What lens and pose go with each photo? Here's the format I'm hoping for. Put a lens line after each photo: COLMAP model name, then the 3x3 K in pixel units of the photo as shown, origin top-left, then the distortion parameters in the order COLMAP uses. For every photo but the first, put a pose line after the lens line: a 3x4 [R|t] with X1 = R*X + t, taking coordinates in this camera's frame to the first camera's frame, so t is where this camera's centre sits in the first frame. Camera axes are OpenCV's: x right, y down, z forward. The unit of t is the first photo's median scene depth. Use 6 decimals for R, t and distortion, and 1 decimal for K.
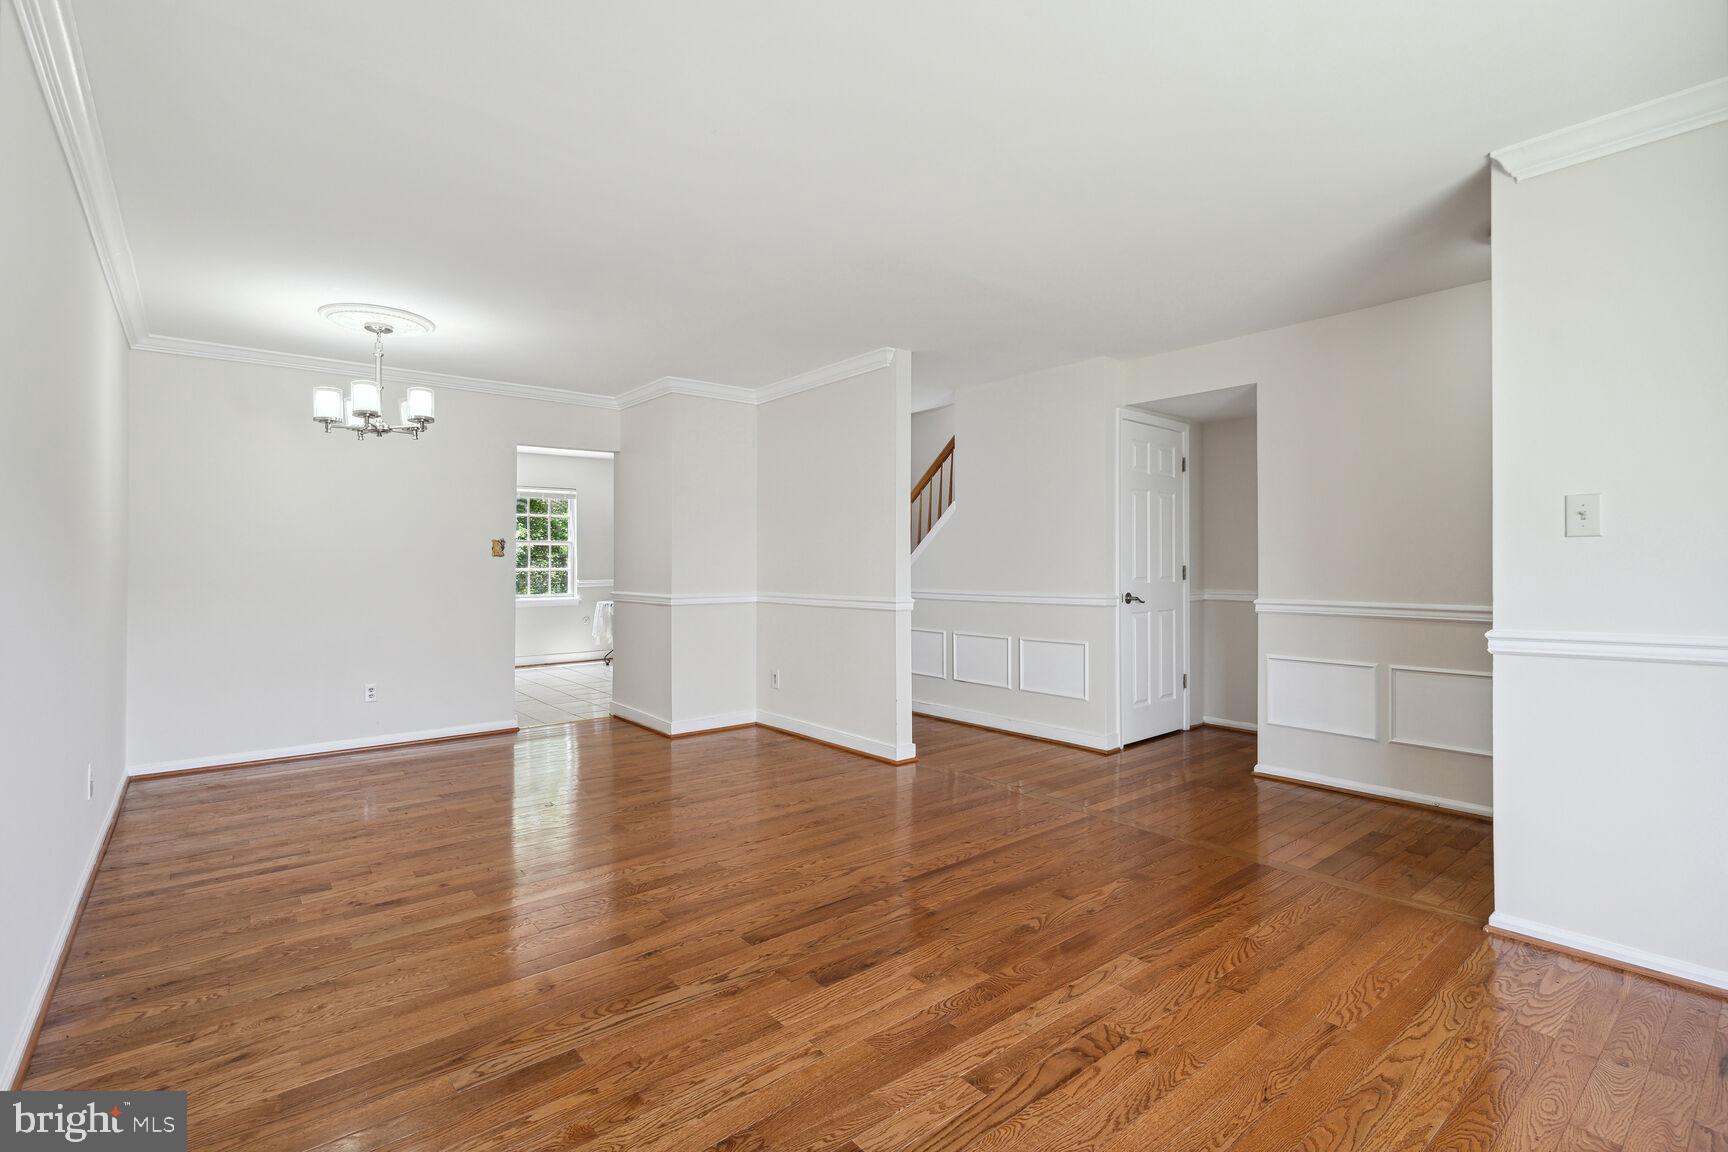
lens RADIAL K [[784.7, 0, 864.0], [0, 784.7, 558.6], [0, 0, 1]] dist [-0.002307, -0.000051]
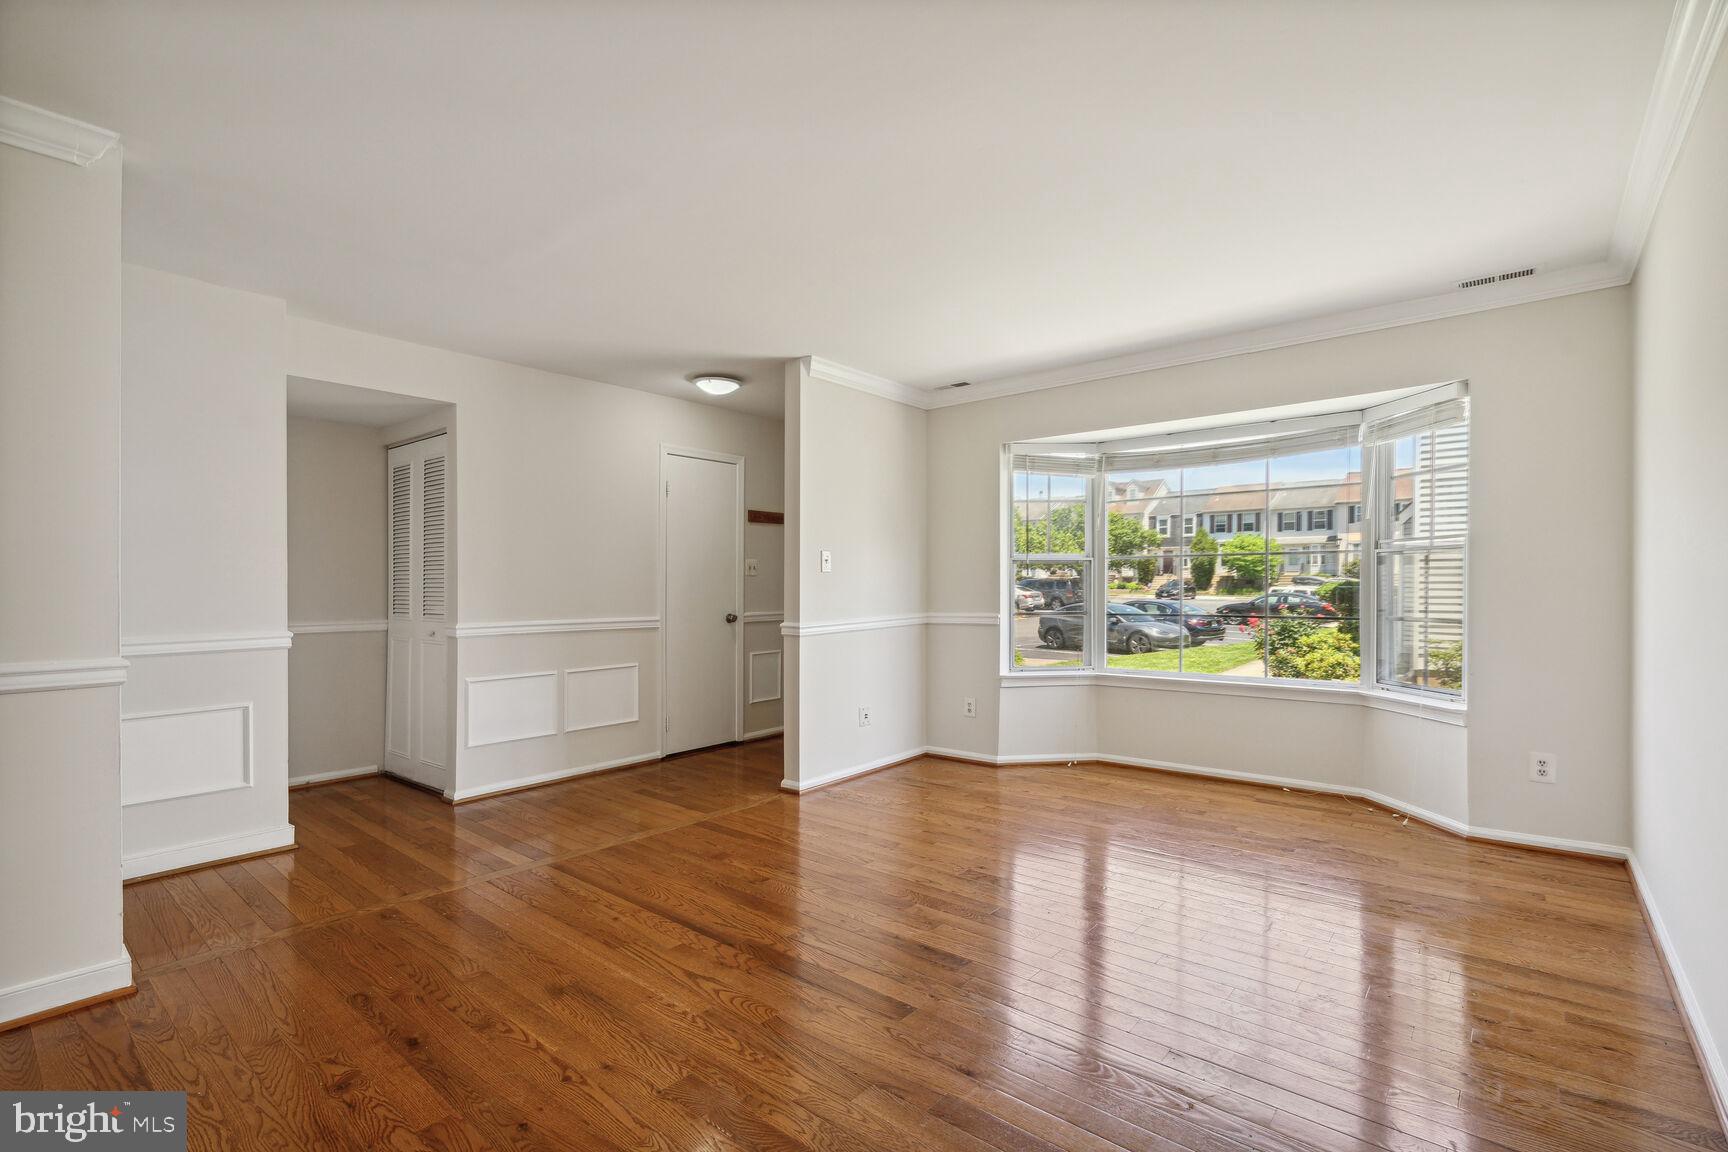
lens RADIAL K [[791.3, 0, 863.8], [0, 791.3, 587.6], [0, 0, 1]] dist [0.000868, 0.000380]
pose [[-0.179646, 0.003762, 0.983724, -0.595171], [0.000837, 0.999993, -0.003671, 0.011301], [-0.983731, 0.000164, -0.179648, 0.715573]]
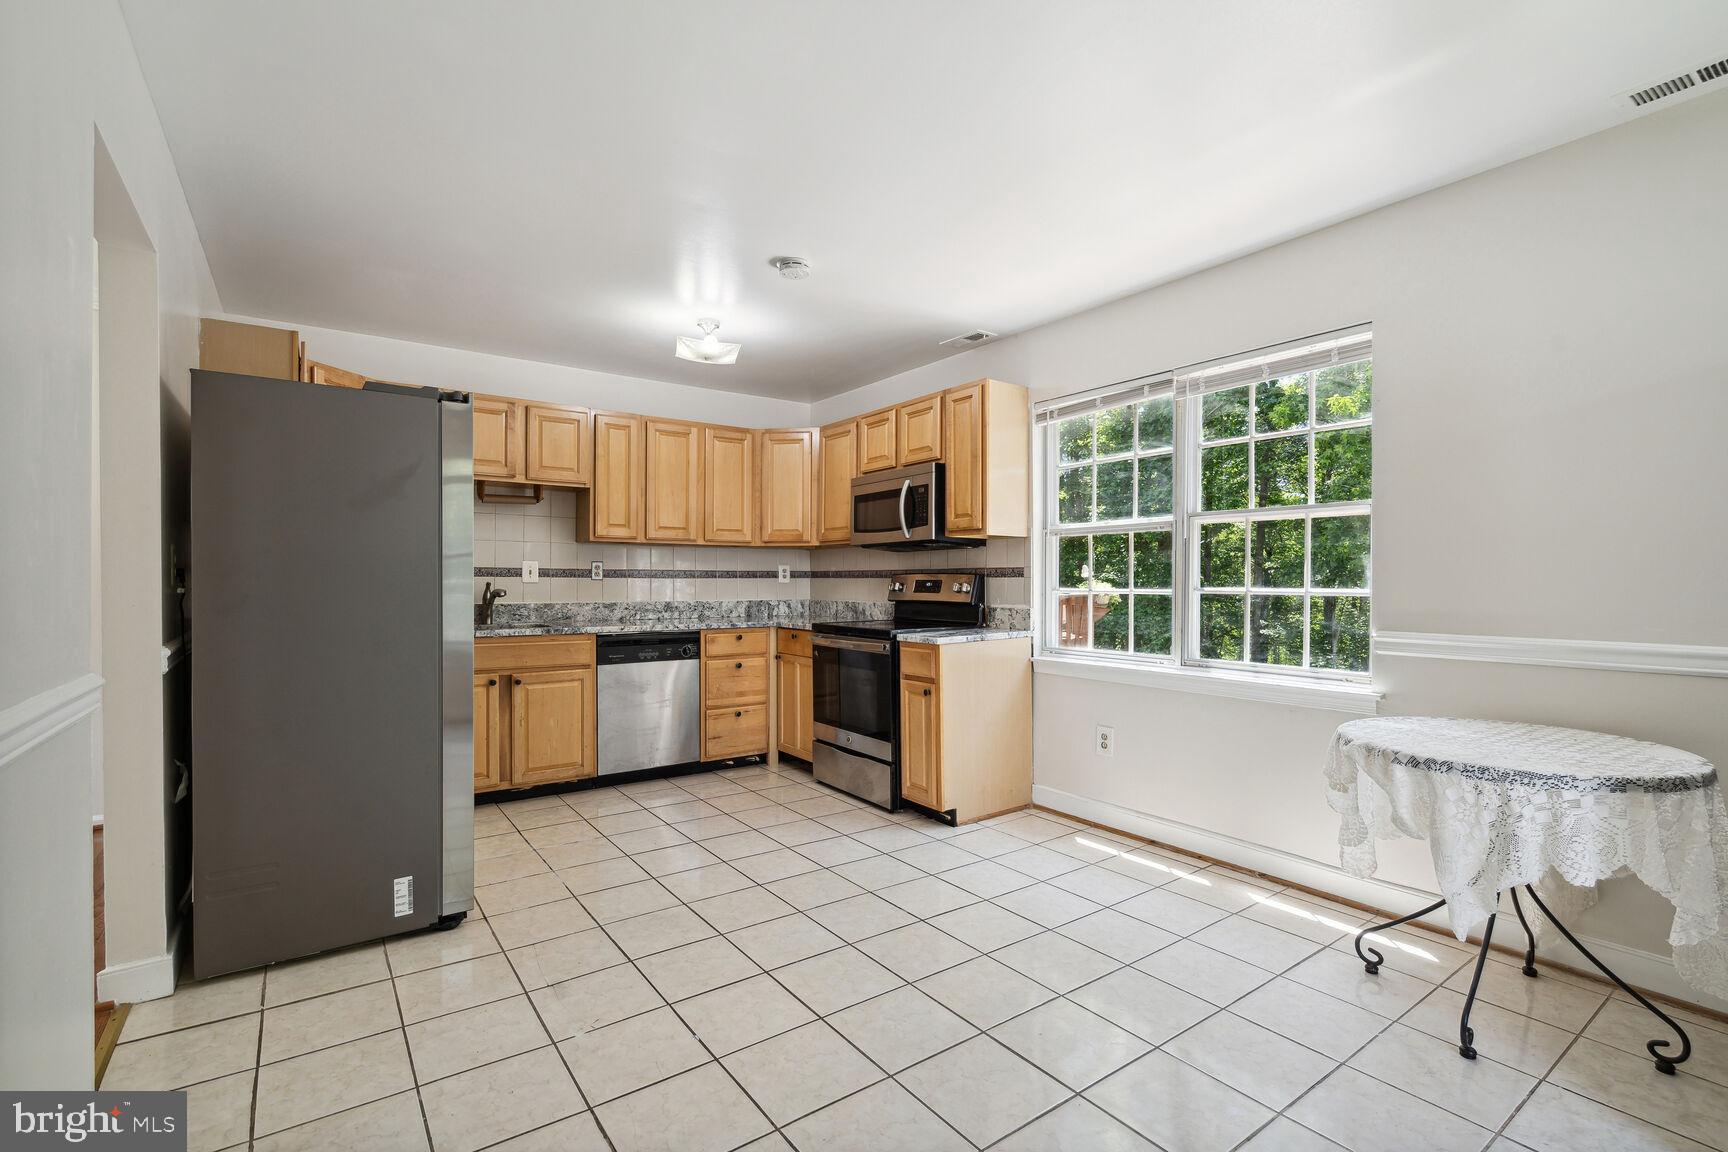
lens RADIAL K [[786.2, 0, 855.1], [0, 786.2, 579.6], [0, 0, 1]] dist [0.000309, 0.000175]
pose [[-0.077124, 0.001548, -0.997020, -0.154189], [0.007383, 0.999972, 0.000981, 0.016240], [0.996994, -0.007285, -0.077133, 1.937714]]
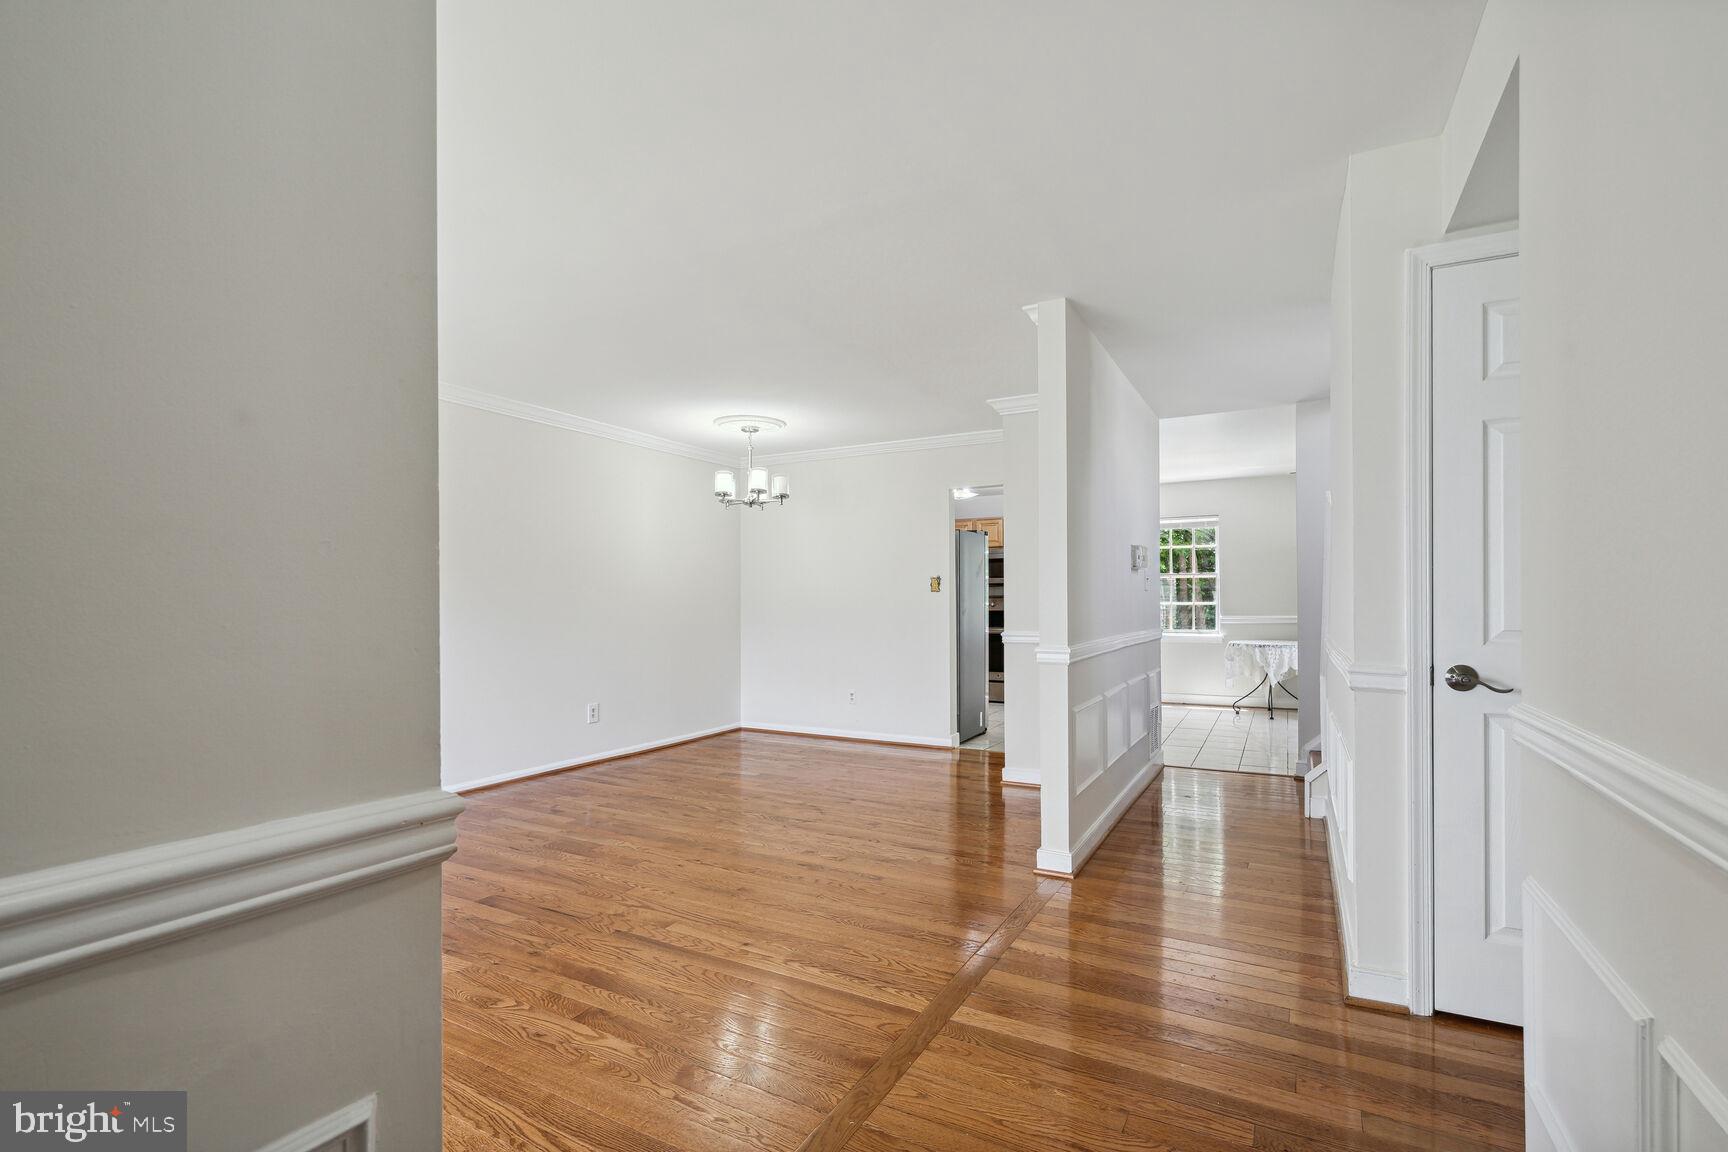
lens RADIAL K [[791.3, 0, 863.8], [0, 791.3, 587.6], [0, 0, 1]] dist [0.000868, 0.000380]
pose [[0.373933, -0.012557, -0.927371, 0.751666], [0.007947, 0.999915, -0.010335, 0.003372], [0.927422, -0.003505, 0.374001, 0.649368]]
